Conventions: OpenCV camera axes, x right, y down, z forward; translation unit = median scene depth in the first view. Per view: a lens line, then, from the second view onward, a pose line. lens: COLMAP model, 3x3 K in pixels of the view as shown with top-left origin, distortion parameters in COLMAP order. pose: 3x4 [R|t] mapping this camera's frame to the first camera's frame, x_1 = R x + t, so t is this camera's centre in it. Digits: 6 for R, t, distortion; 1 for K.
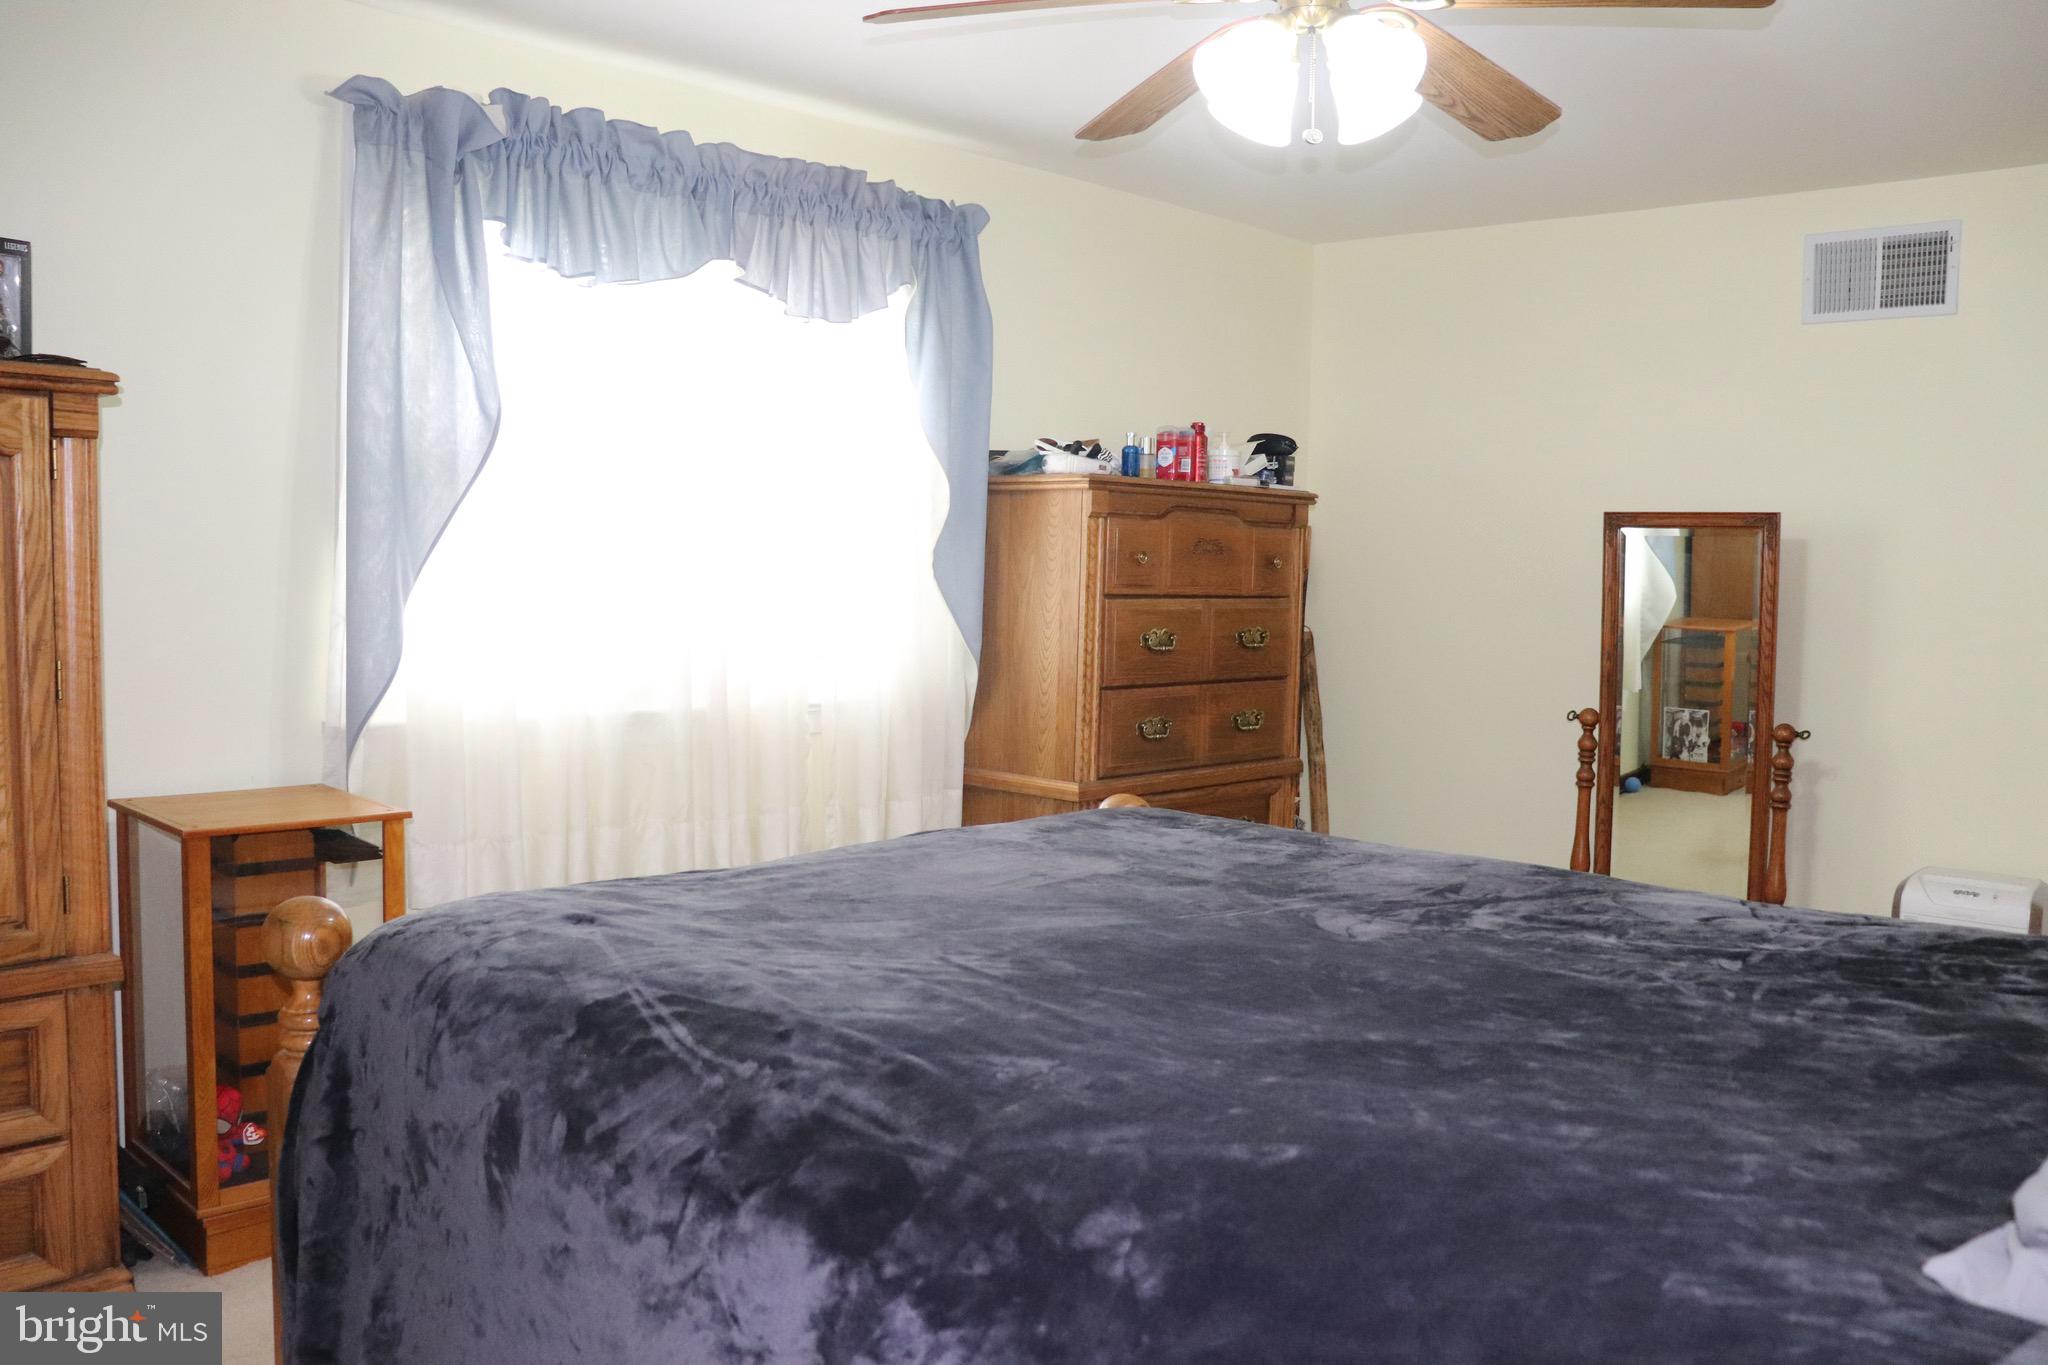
lens RADIAL K [[1719.9, 0, 1024.0], [0, 1719.9, 682.5], [0, 0, 1]] dist [-0.170861, 0.163236]
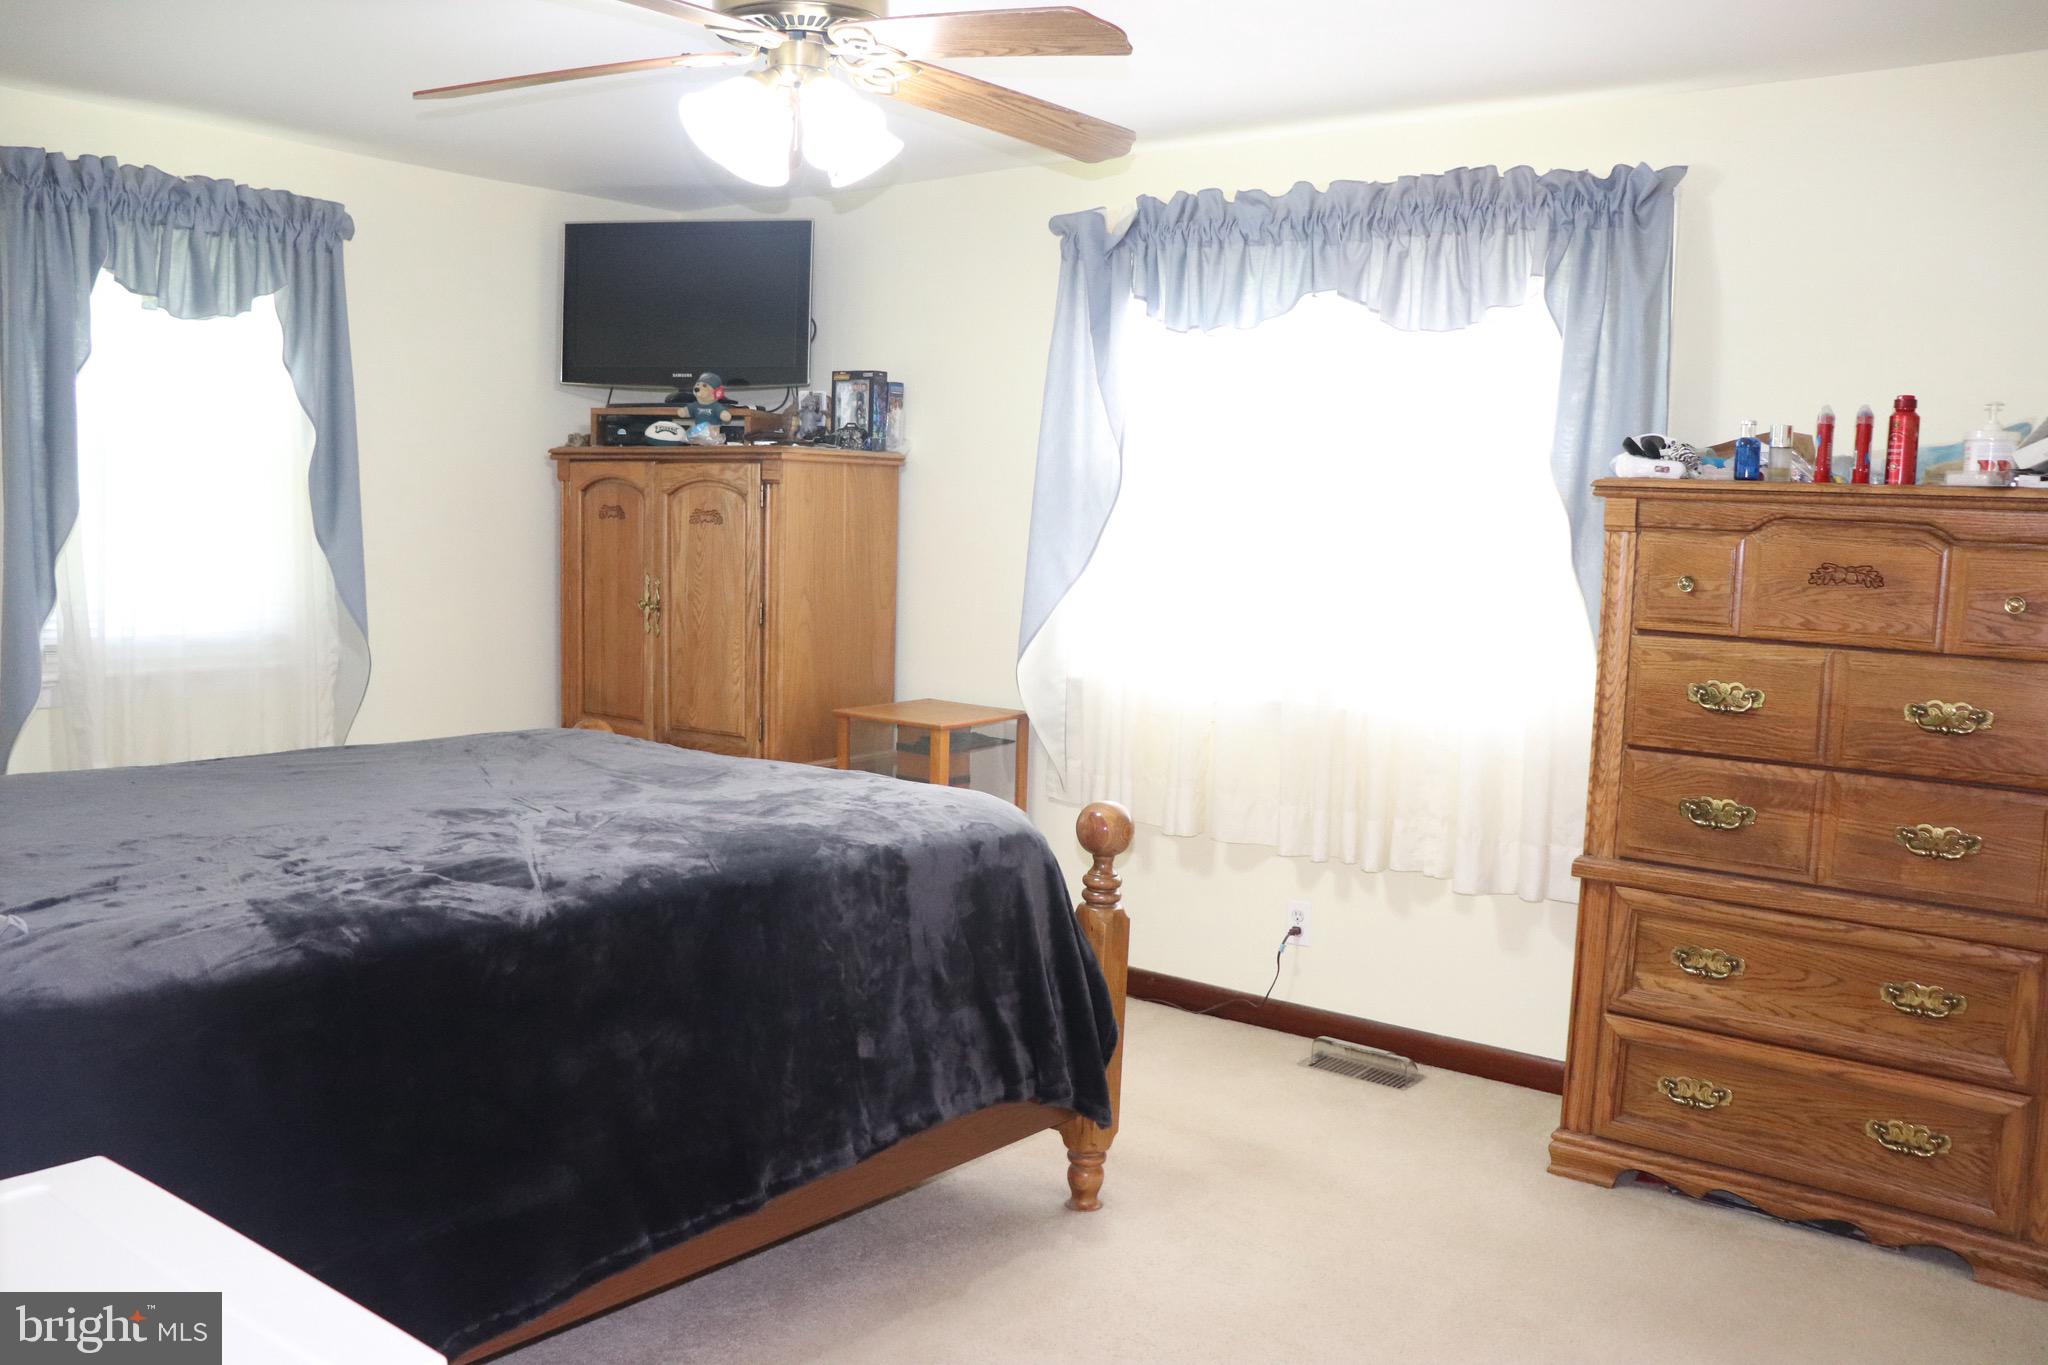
lens RADIAL K [[1719.9, 0, 1024.0], [0, 1719.9, 682.5], [0, 0, 1]] dist [-0.170861, 0.163236]
pose [[0.120025, 0.077123, -0.989771, 0.798347], [-0.101616, 0.992696, 0.065029, -0.049635], [0.987557, 0.092771, 0.126985, 0.636928]]
